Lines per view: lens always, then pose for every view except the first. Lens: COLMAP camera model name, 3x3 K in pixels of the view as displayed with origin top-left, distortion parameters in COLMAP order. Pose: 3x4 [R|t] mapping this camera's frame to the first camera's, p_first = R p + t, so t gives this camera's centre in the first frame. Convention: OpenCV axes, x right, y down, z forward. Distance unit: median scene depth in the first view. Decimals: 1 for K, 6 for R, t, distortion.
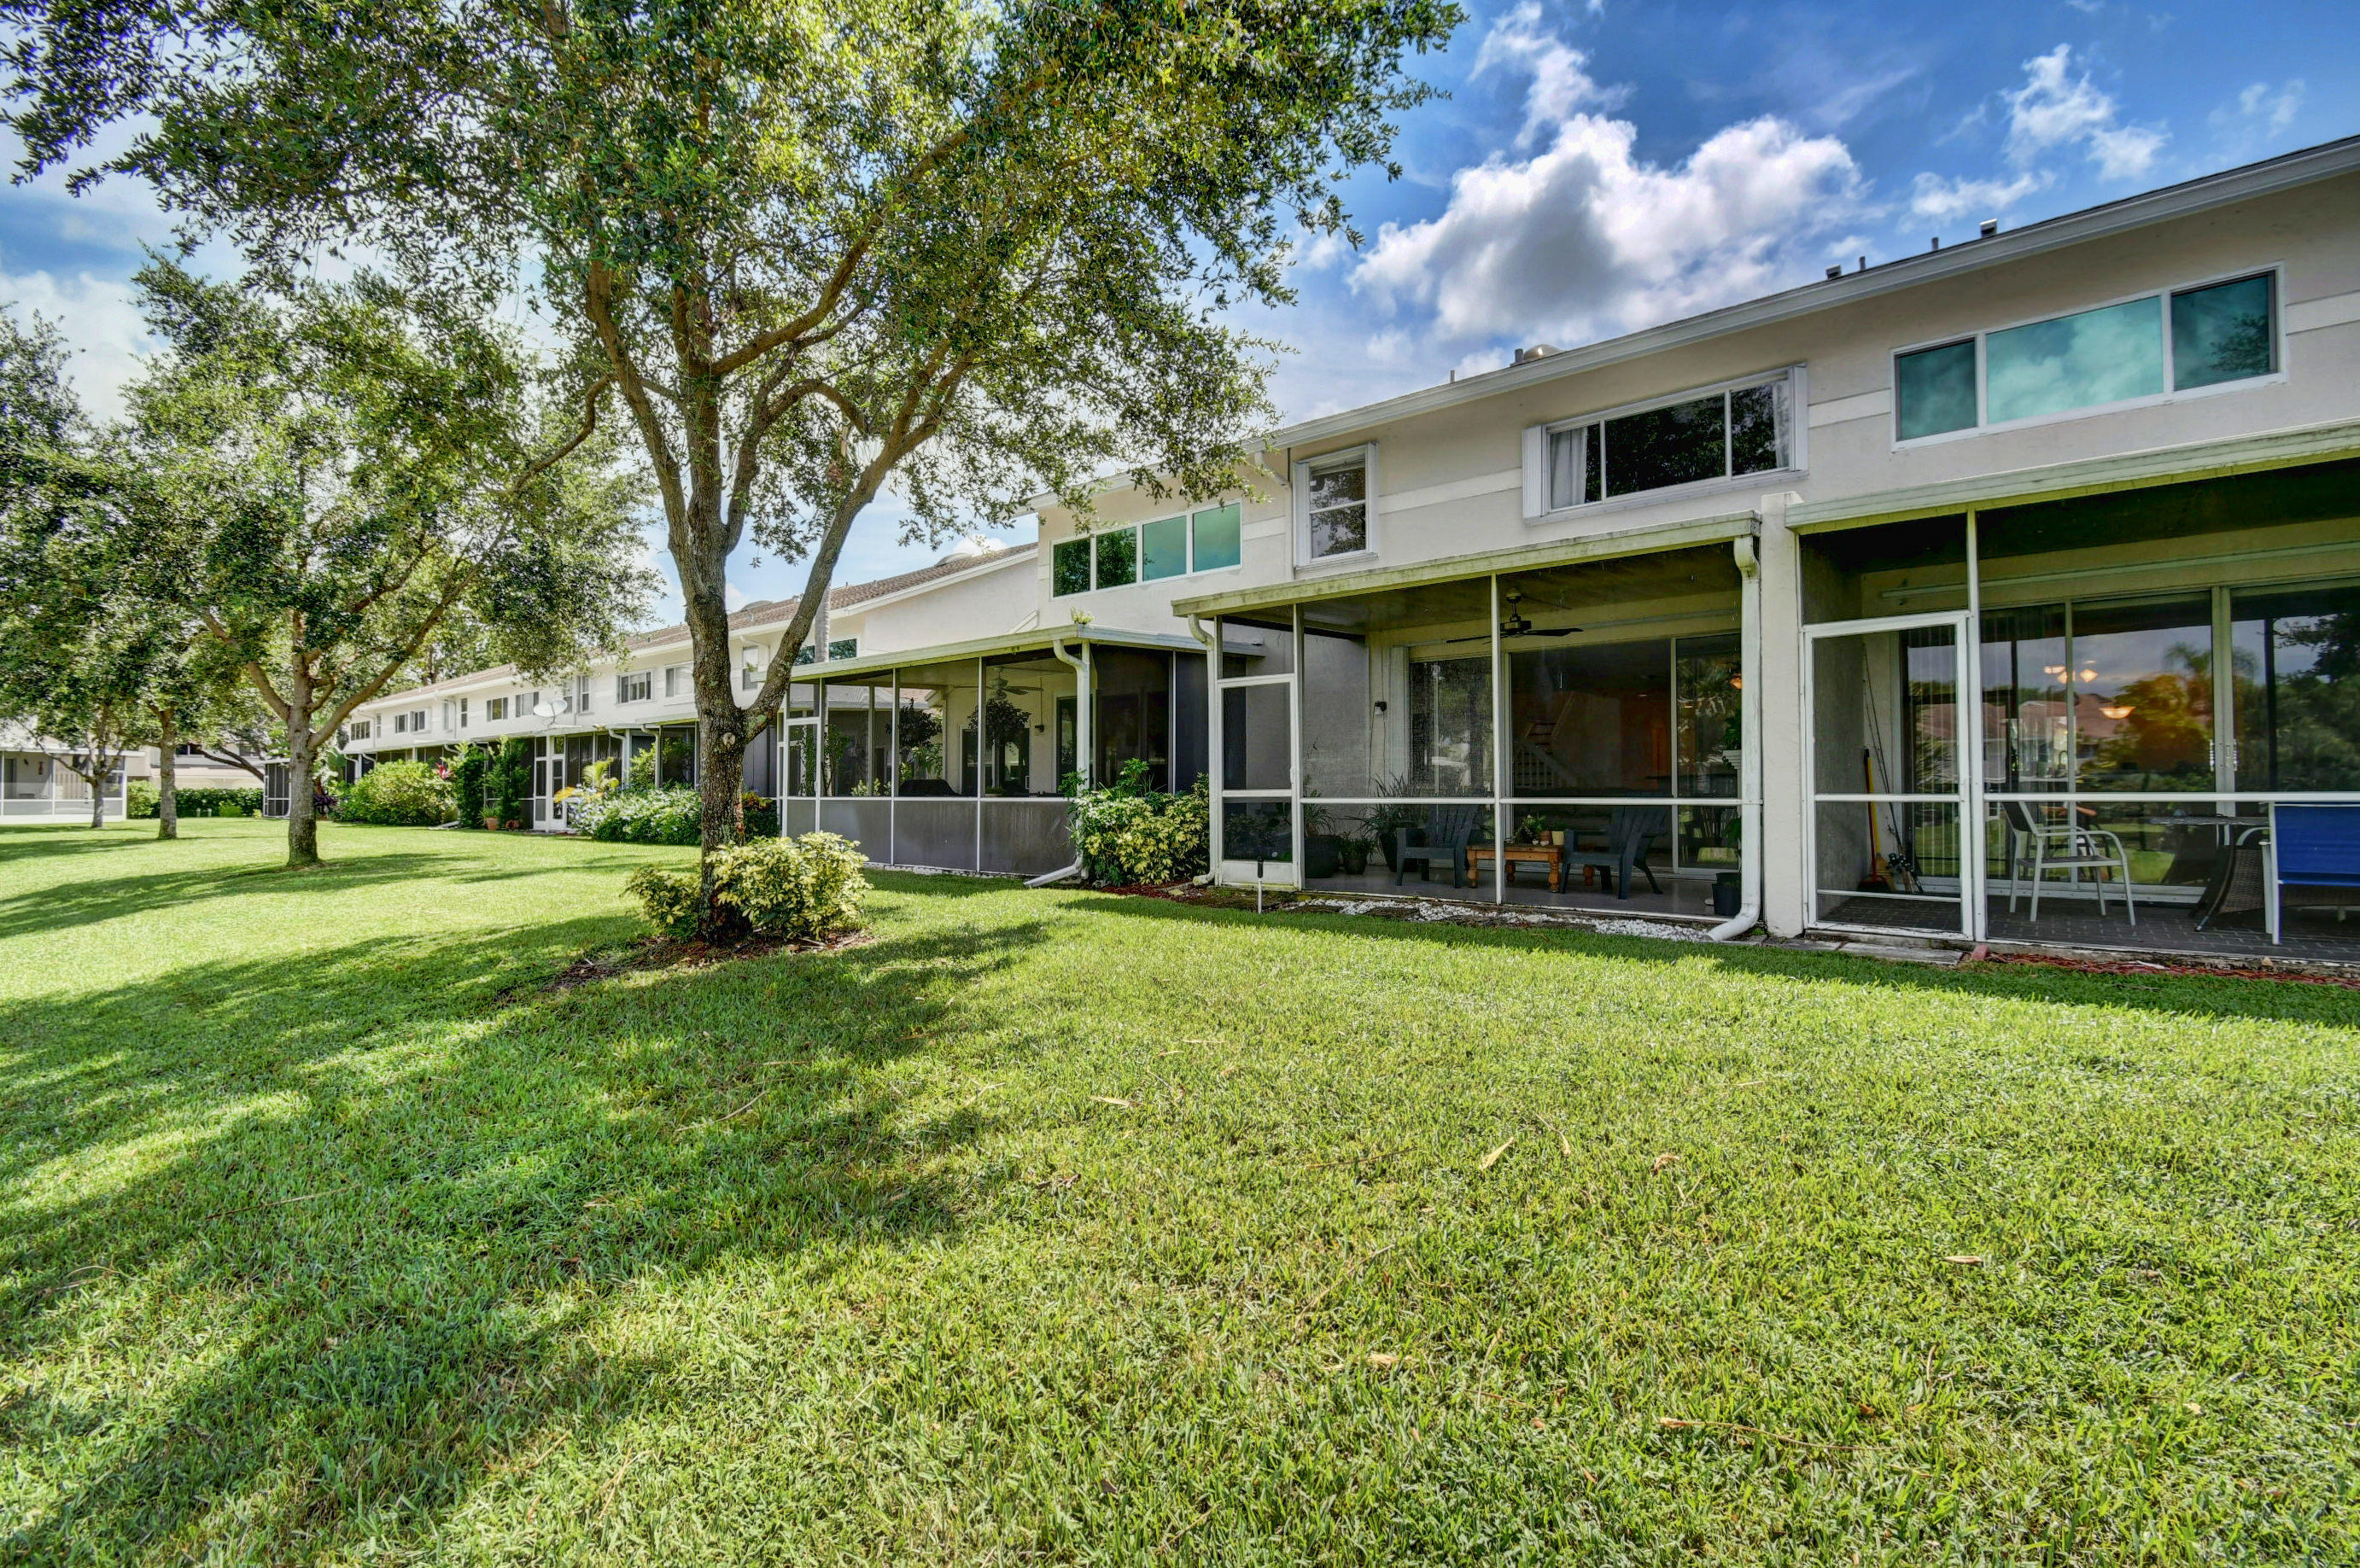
lens RADIAL K [[1047.0, 0, 1180.0], [0, 1047.0, 784.0], [0, 0, 1]] dist [0.006398, -0.000651]
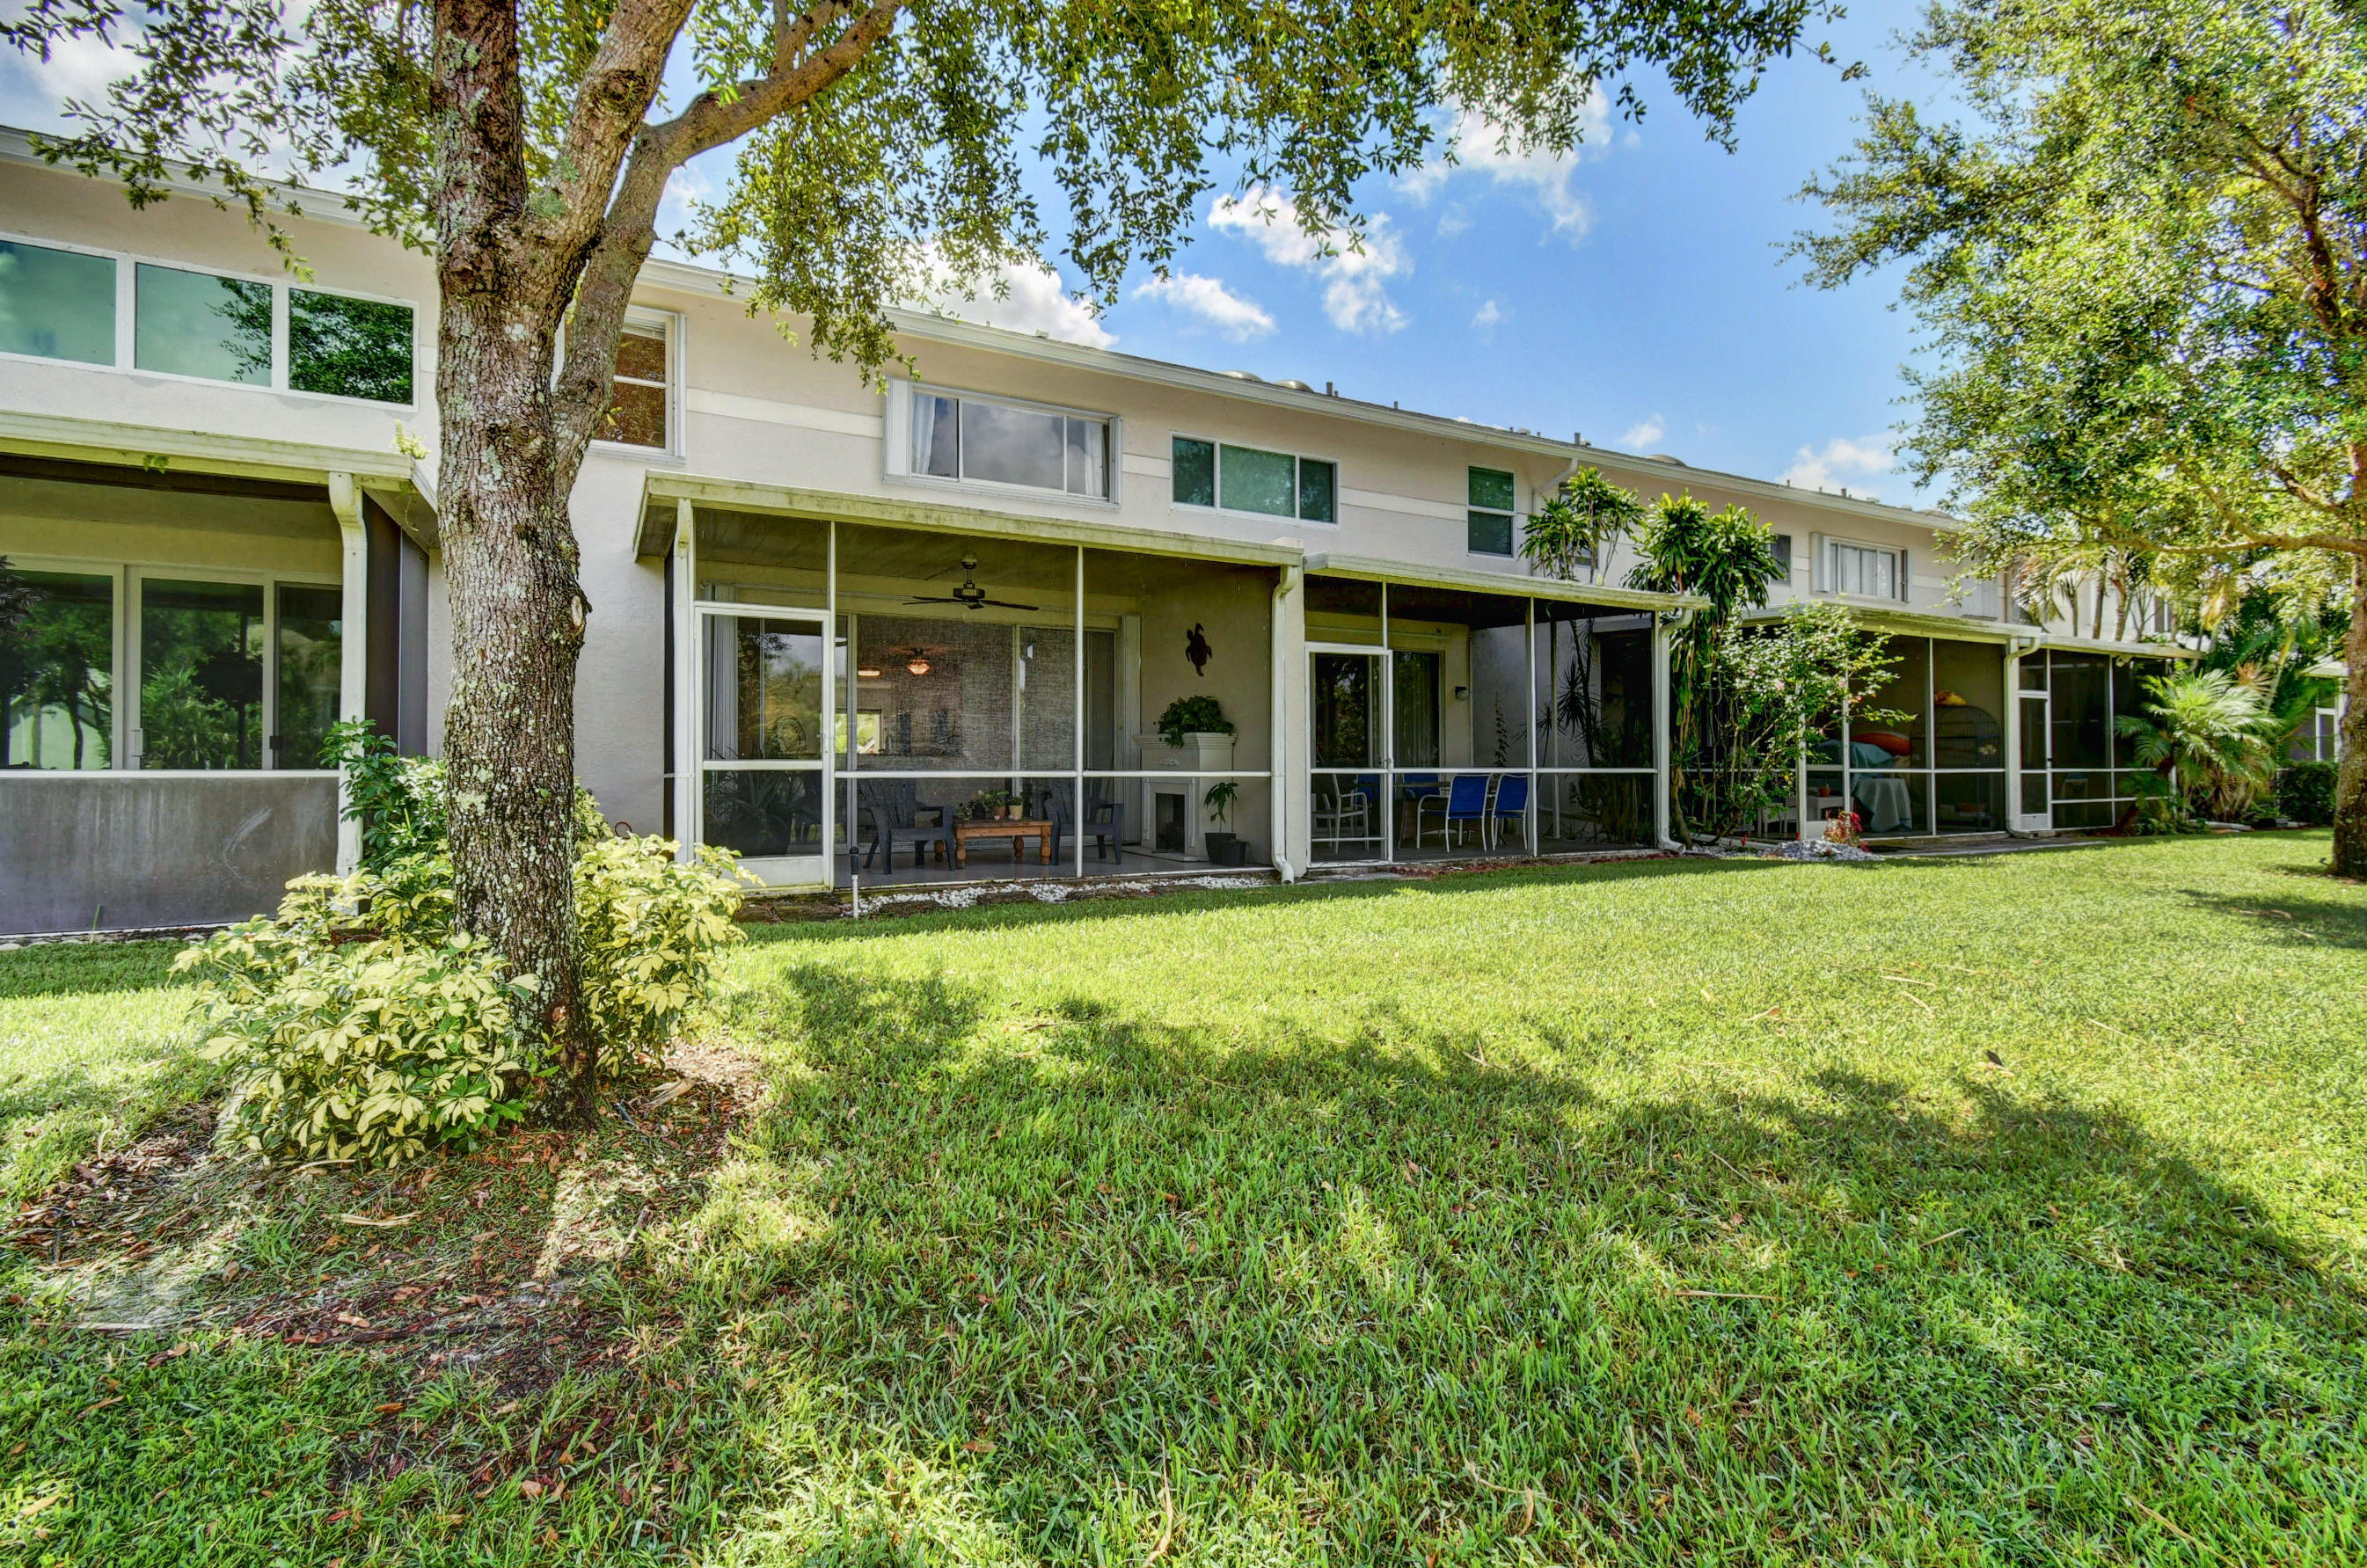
lens RADIAL K [[1050.1, 0, 1183.5], [0, 1050.1, 784.0], [0, 0, 1]] dist [0.006398, -0.000651]
pose [[0.384176, -0.009530, 0.923211, -0.594214], [-0.009881, 0.999847, 0.014433, 0.009806], [-0.923207, -0.014667, 0.384023, 0.531681]]
